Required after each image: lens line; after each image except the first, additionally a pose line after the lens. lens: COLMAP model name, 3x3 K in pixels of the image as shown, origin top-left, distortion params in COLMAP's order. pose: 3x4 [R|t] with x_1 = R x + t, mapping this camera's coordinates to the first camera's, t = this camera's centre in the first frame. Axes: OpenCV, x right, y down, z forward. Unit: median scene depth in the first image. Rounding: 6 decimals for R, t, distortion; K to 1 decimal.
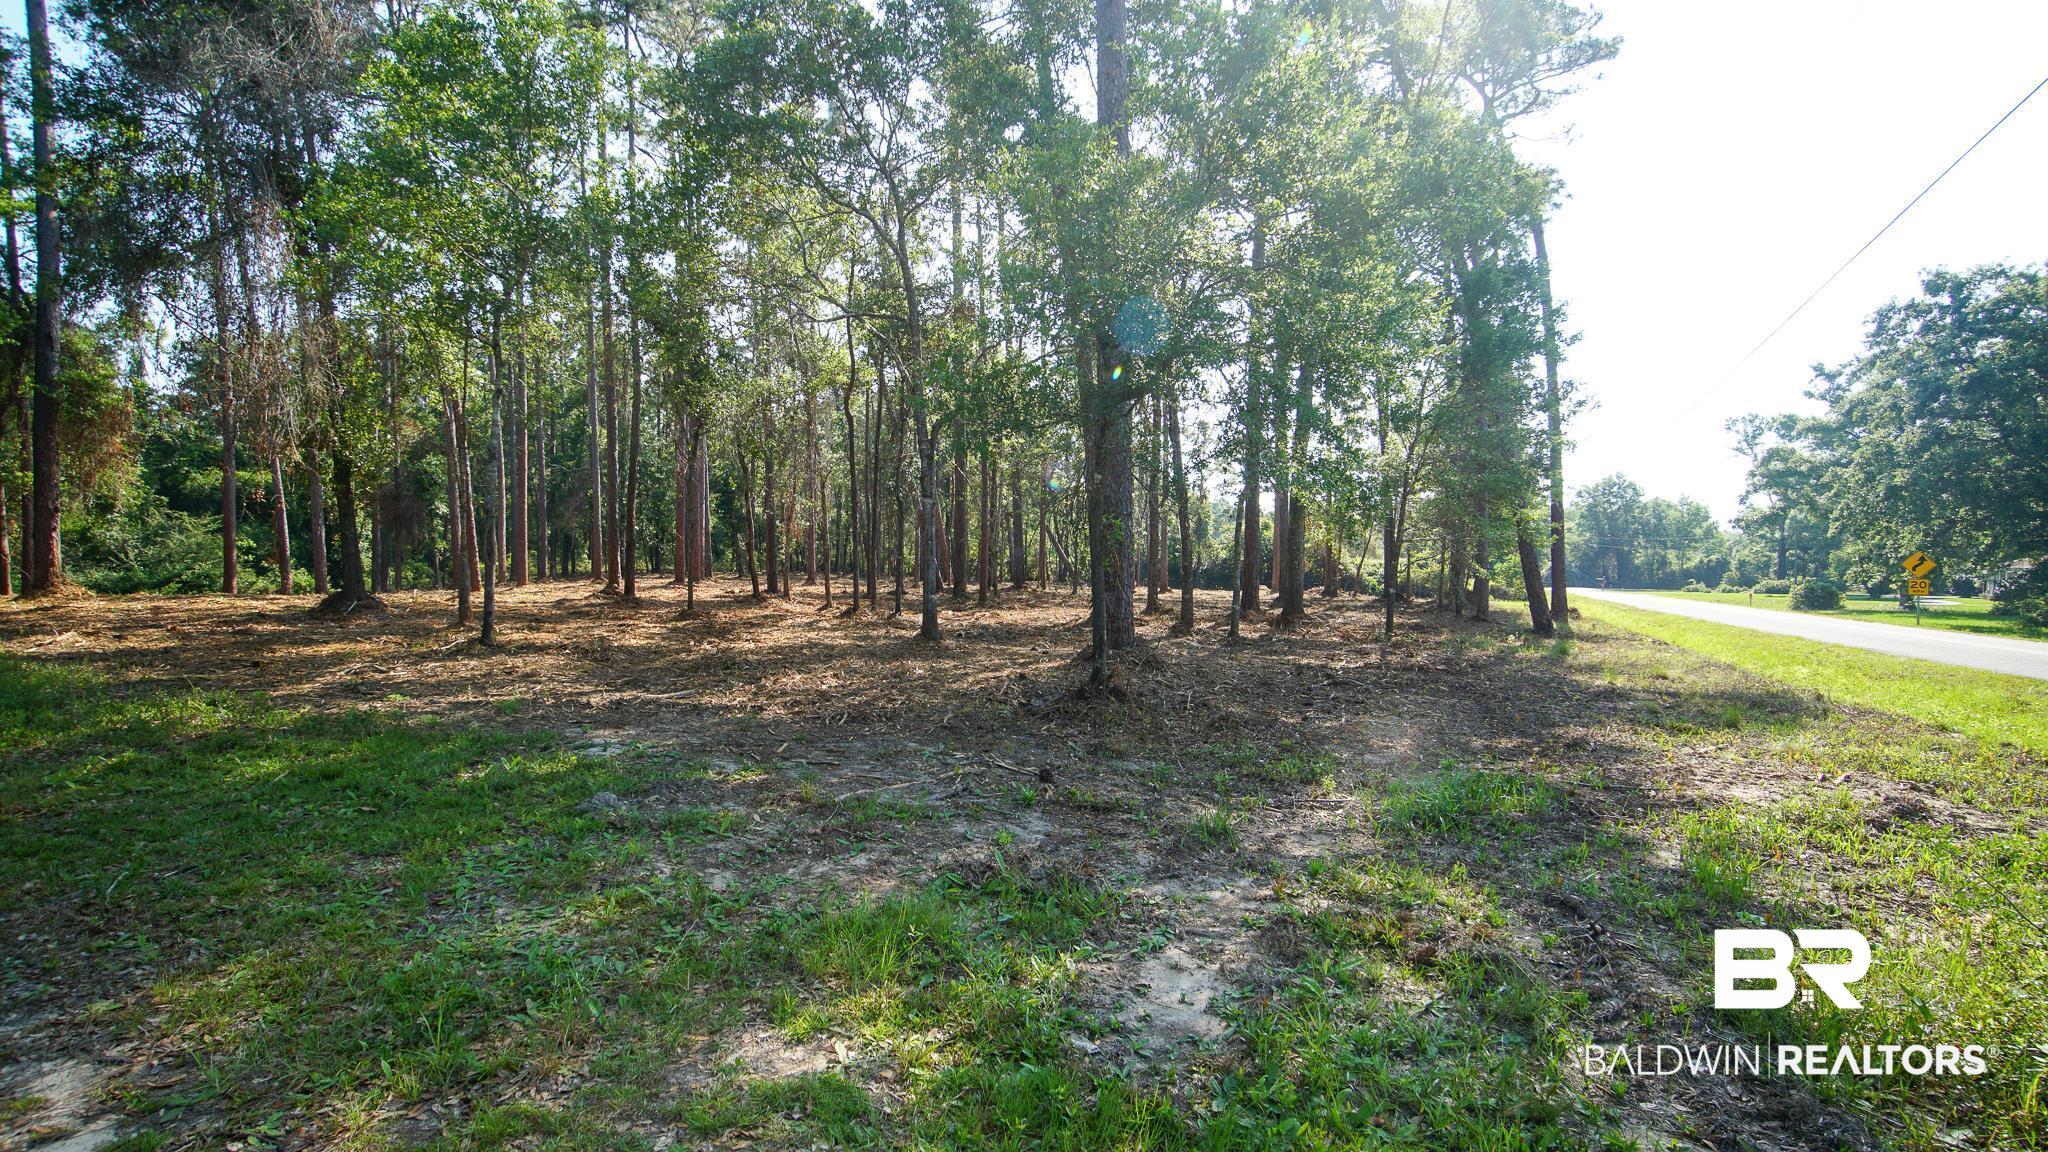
lens RADIAL K [[948.6, 0, 1008.1], [0, 948.6, 569.6], [0, 0, 1]] dist [-0.060289, 0.024831]
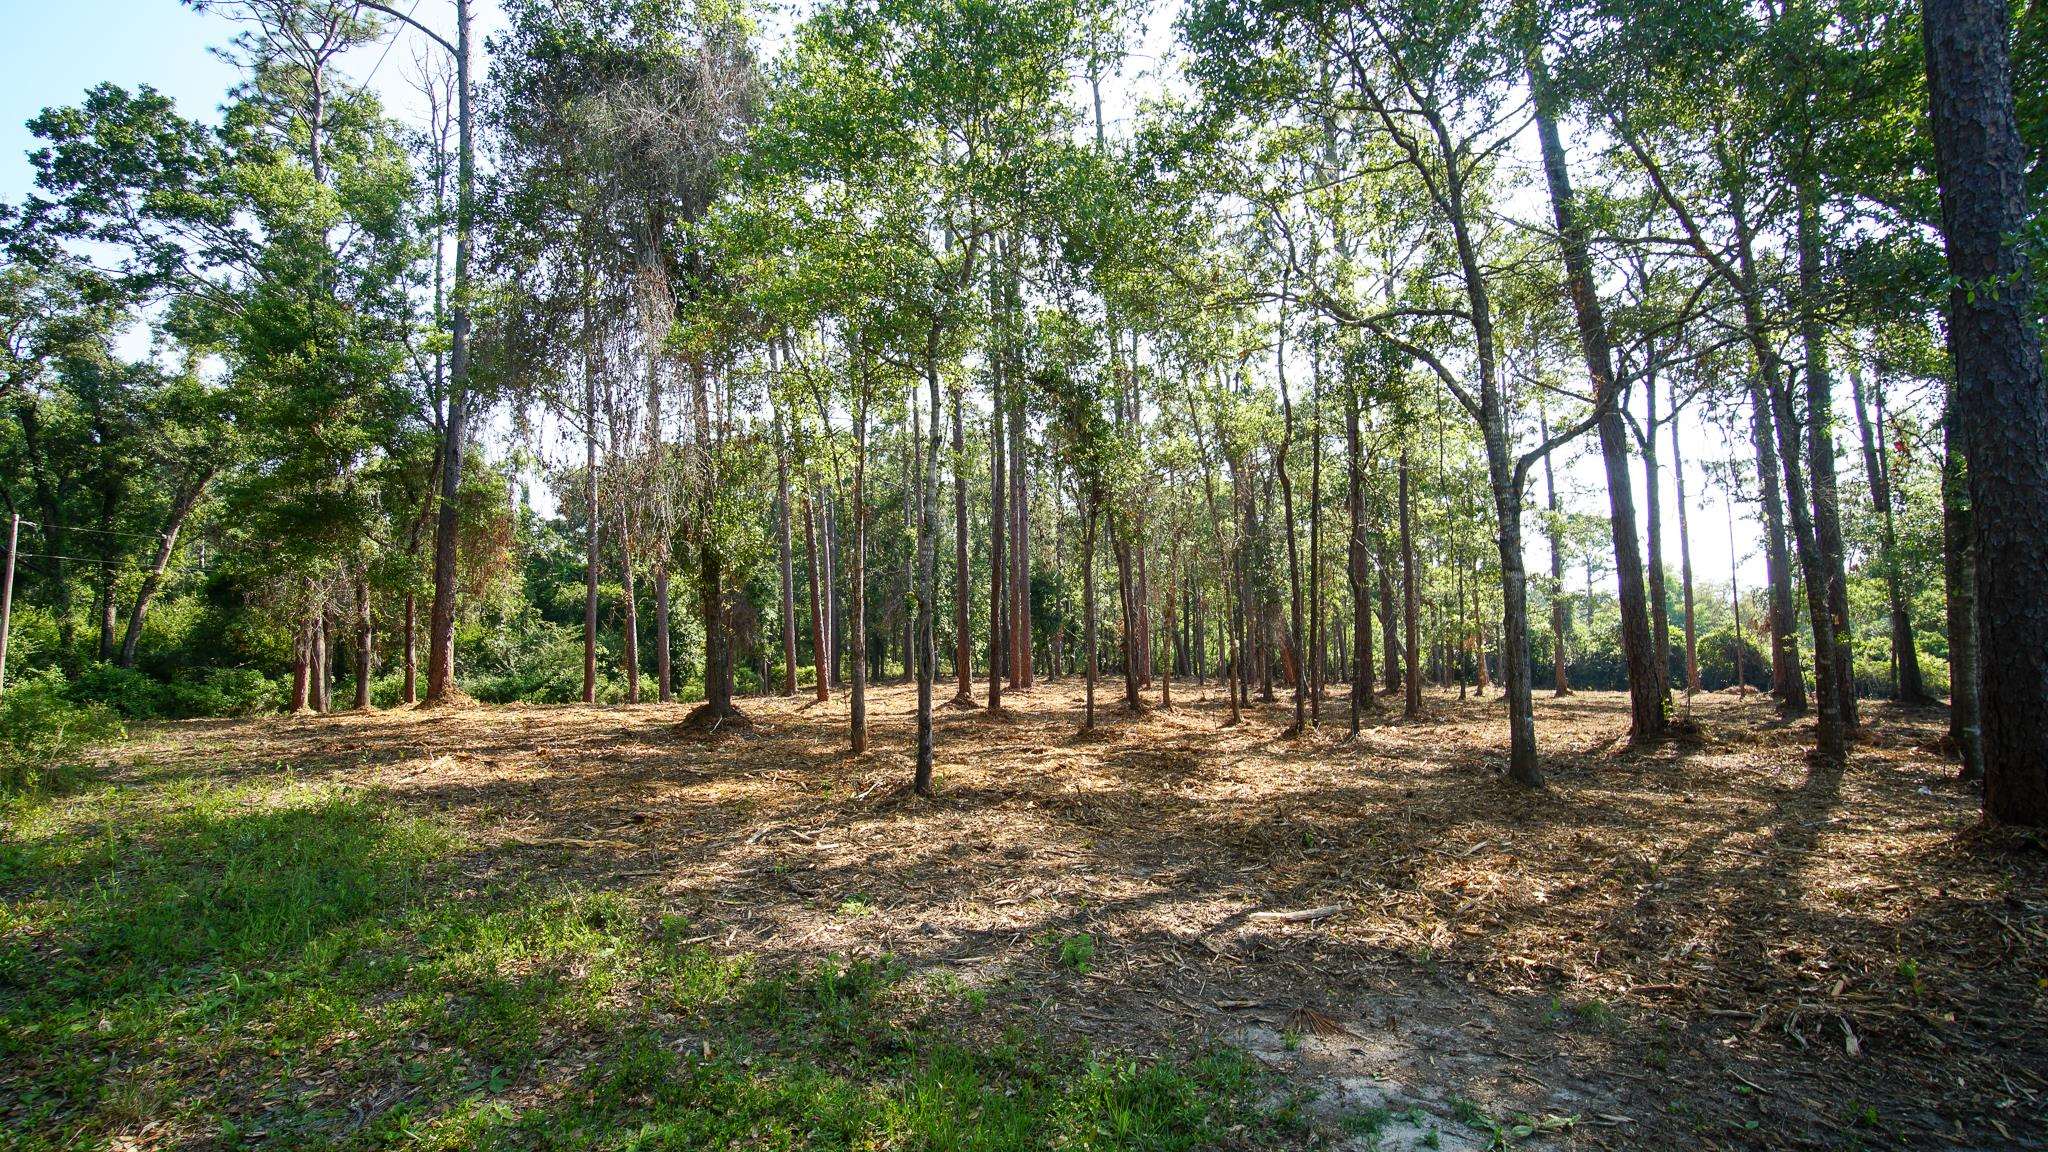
lens RADIAL K [[947.6, 0, 1007.0], [0, 947.6, 561.6], [0, 0, 1]] dist [-0.042472, 0.014489]
pose [[0.960535, -0.039899, -0.275284, -0.221685], [0.008624, 0.993455, -0.113896, -0.008510], [0.278026, 0.107027, 0.954592, 0.239191]]
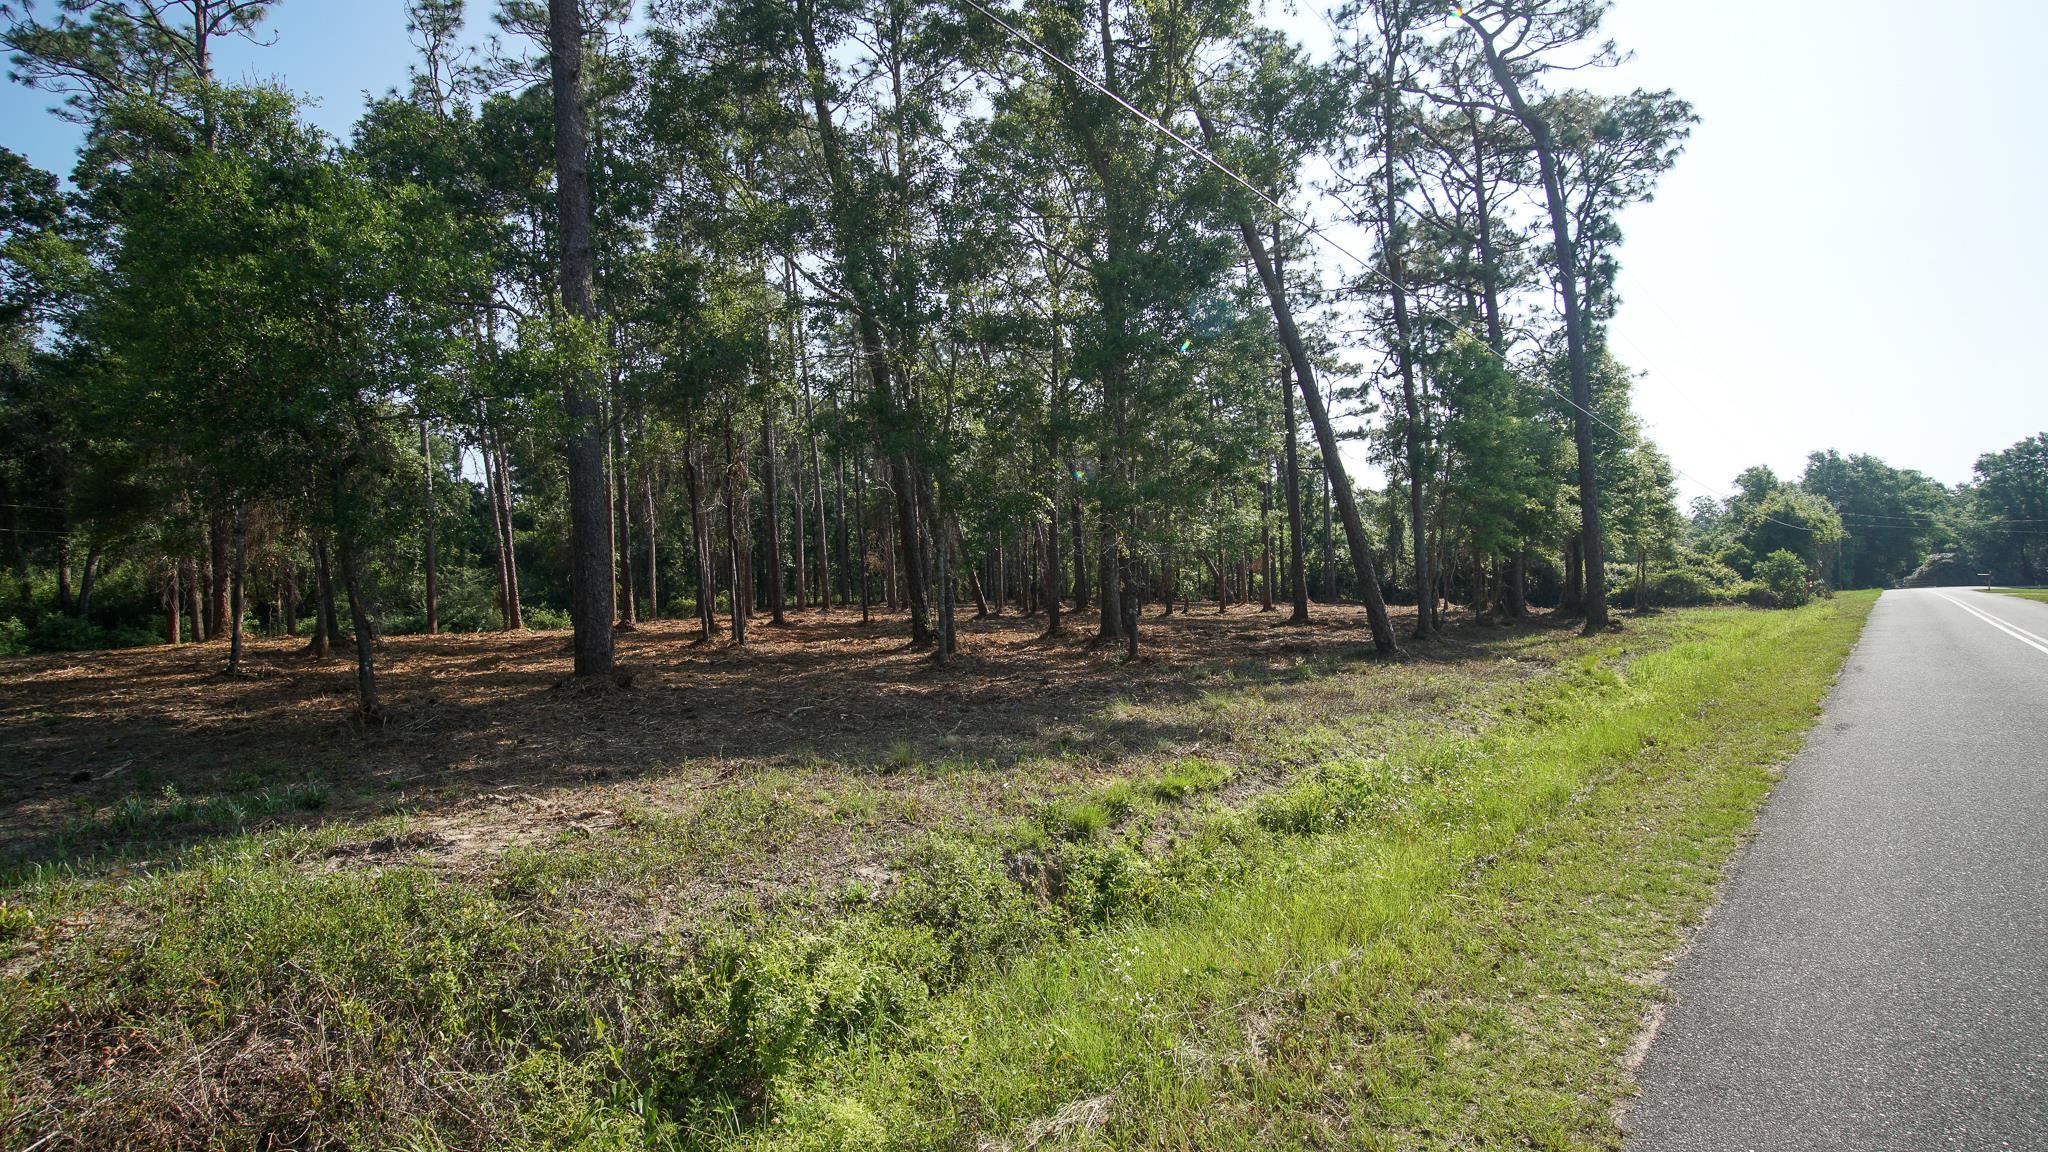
lens RADIAL K [[948.6, 0, 1001.7], [0, 948.6, 571.0], [0, 0, 1]] dist [-0.060289, 0.024831]
pose [[0.947912, -0.038442, -0.316203, 0.642215], [0.032364, 0.999177, -0.024453, -0.007737], [0.316883, 0.012946, 0.948376, 0.086310]]
